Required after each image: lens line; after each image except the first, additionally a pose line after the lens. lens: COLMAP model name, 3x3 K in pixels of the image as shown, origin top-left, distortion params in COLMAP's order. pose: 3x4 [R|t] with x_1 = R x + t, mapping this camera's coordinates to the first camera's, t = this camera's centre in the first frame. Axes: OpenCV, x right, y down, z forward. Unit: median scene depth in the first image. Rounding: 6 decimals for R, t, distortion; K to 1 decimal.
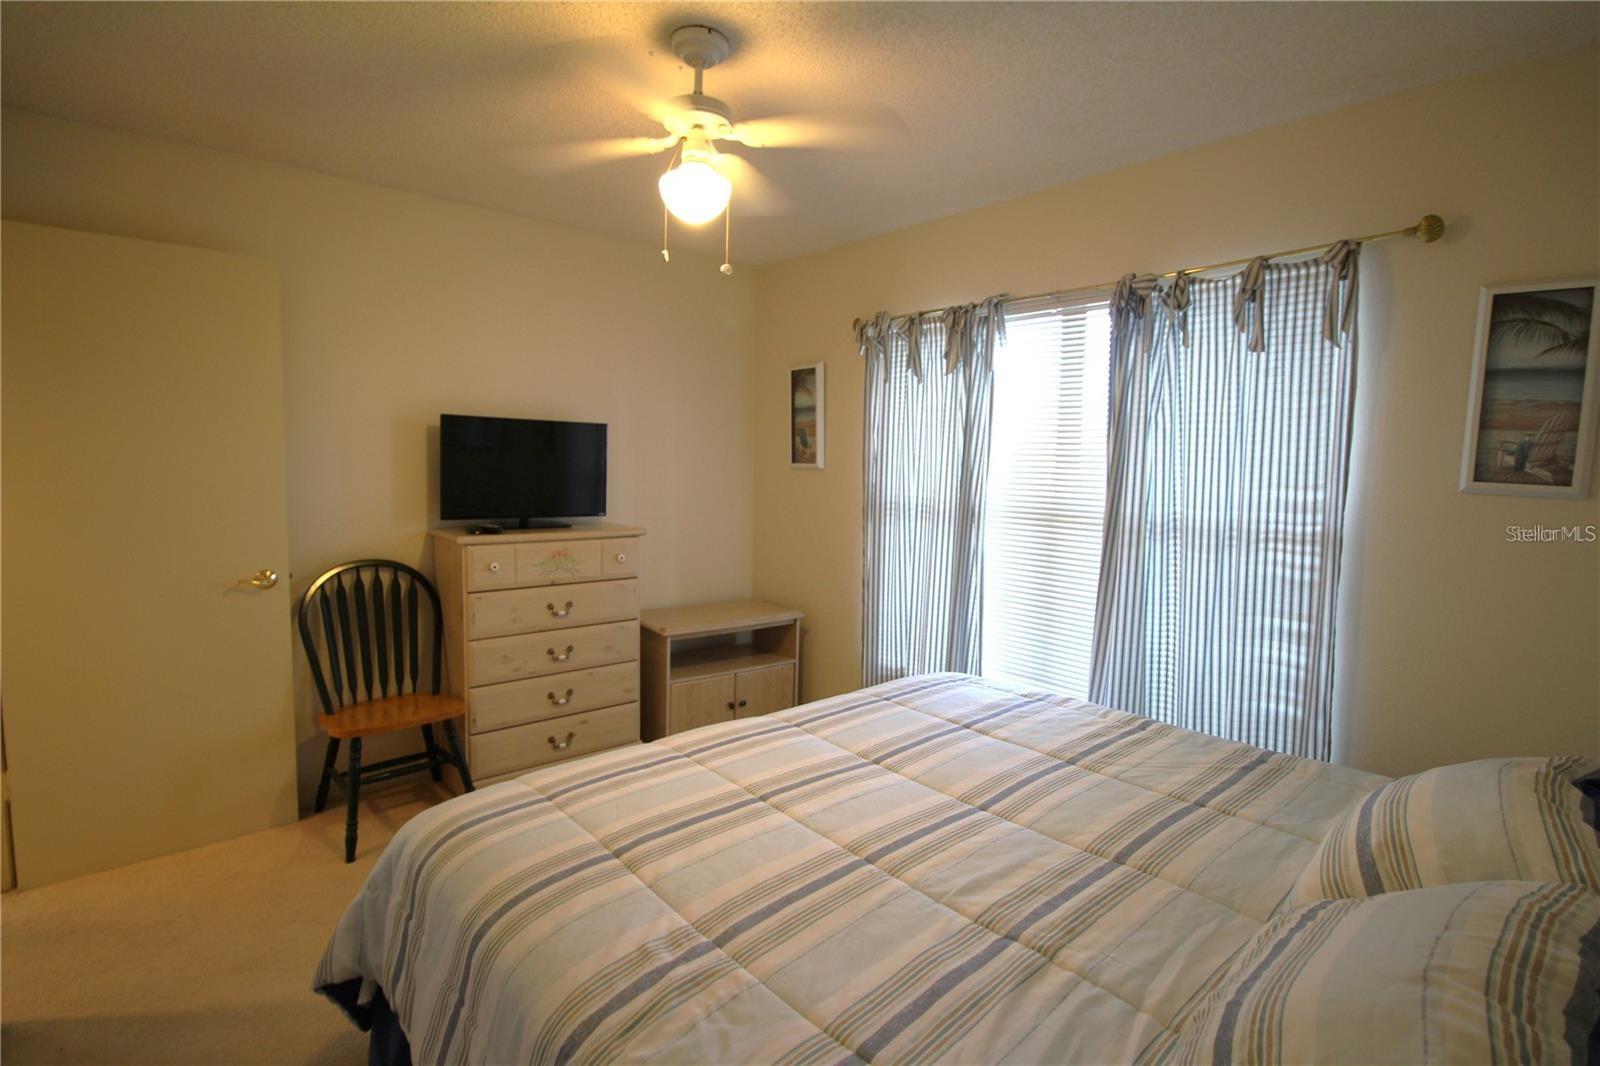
lens RADIAL K [[767.9, 0, 798.0], [0, 767.9, 515.4], [0, 0, 1]] dist [0.000816, -0.011324]
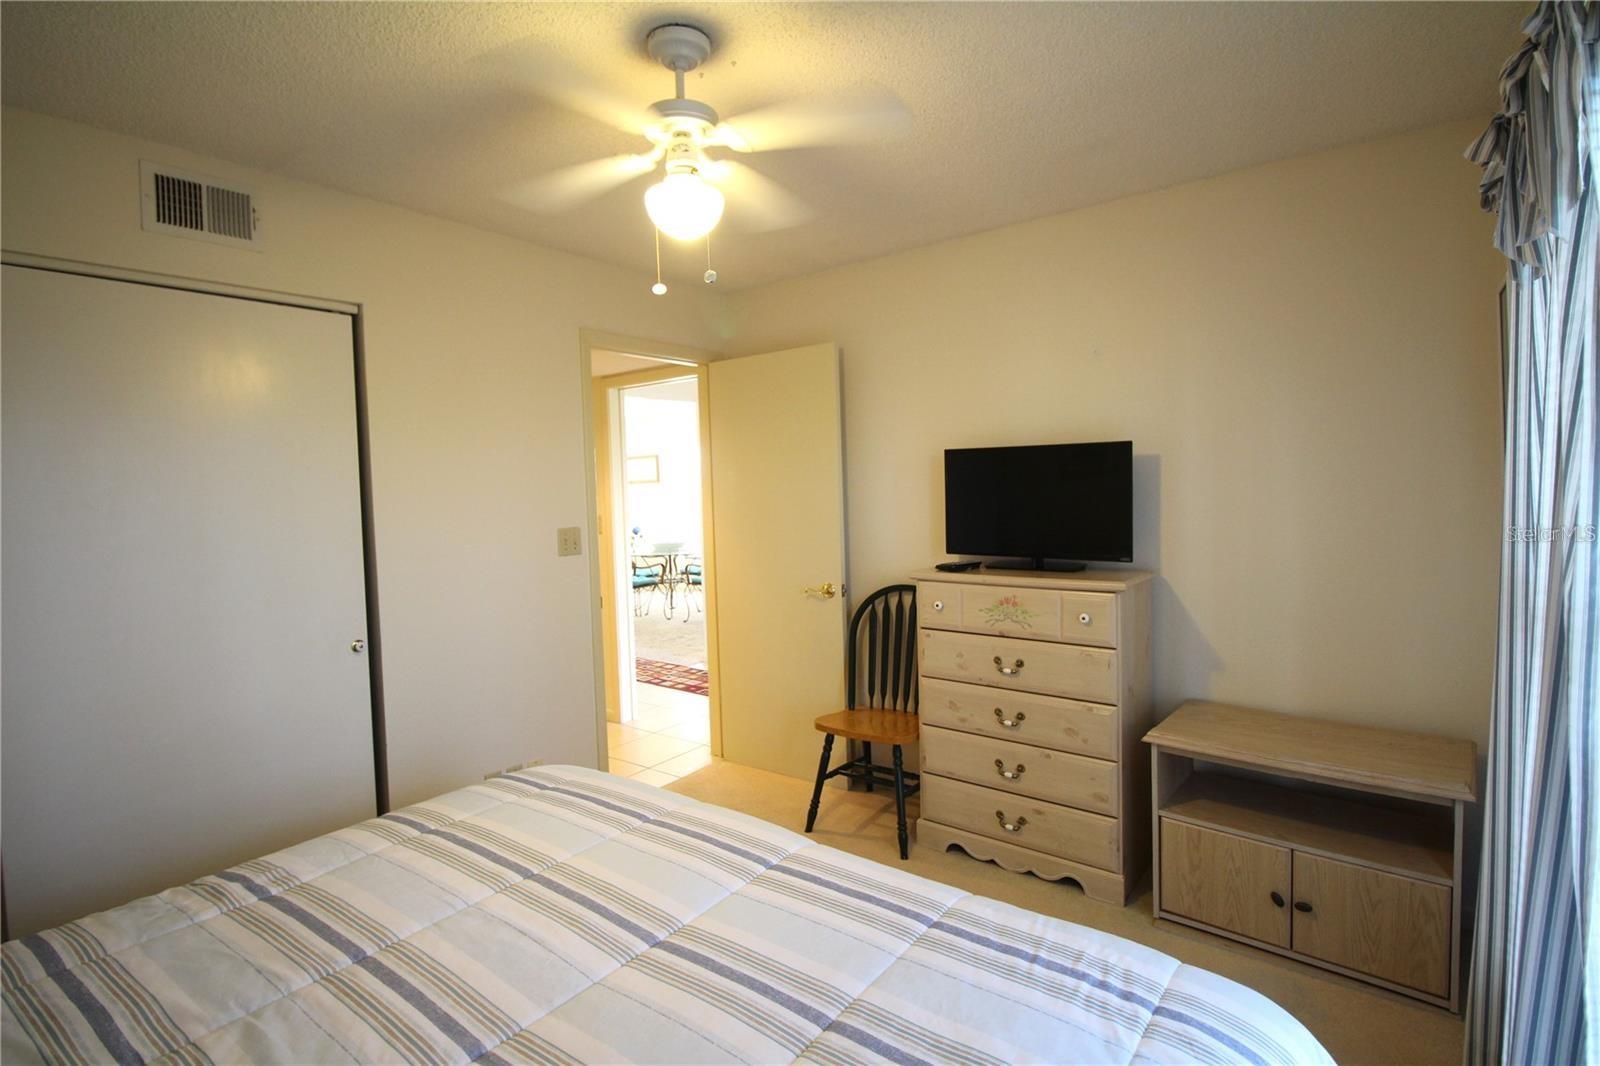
lens RADIAL K [[750.9, 0, 770.1], [0, 750.9, 517.0], [0, 0, 1]] dist [0.001738, -0.010470]
pose [[0.183950, 0.009701, -0.982888, 0.488532], [-0.035706, 0.999357, 0.003181, -0.039261], [0.982287, 0.034510, 0.184179, 0.612392]]
